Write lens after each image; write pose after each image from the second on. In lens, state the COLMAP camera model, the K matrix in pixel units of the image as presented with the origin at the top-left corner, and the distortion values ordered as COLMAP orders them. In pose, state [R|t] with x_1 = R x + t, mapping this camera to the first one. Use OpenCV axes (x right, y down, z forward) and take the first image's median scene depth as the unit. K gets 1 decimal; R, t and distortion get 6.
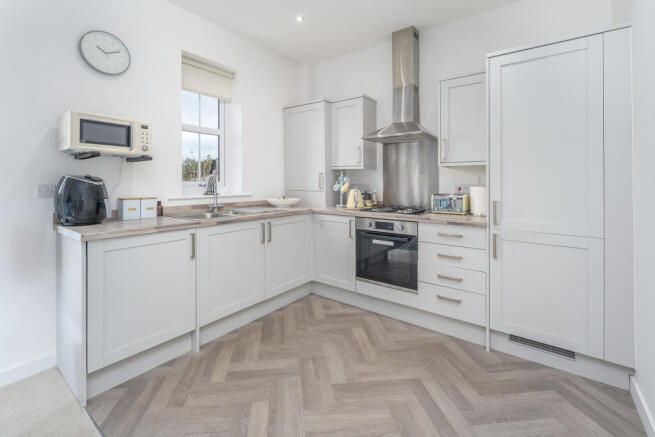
lens RADIAL K [[291.6, 0, 325.2], [0, 291.6, 180.3], [0, 0, 1]] dist [0.009792, 0.000310]
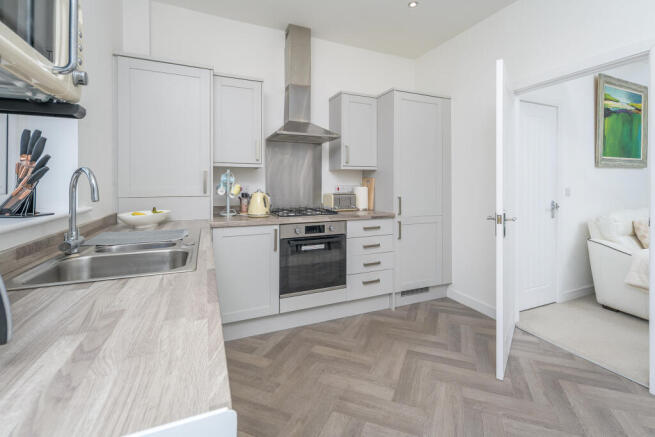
lens RADIAL K [[291.6, 0, 338.3], [0, 291.6, 180.9], [0, 0, 1]] dist [0.009792, 0.000310]
pose [[0.481845, 0.002339, 0.876253, -0.605975], [-0.004773, 0.999989, -0.000045, -0.002217], [-0.876243, -0.004160, 0.481851, 0.484636]]
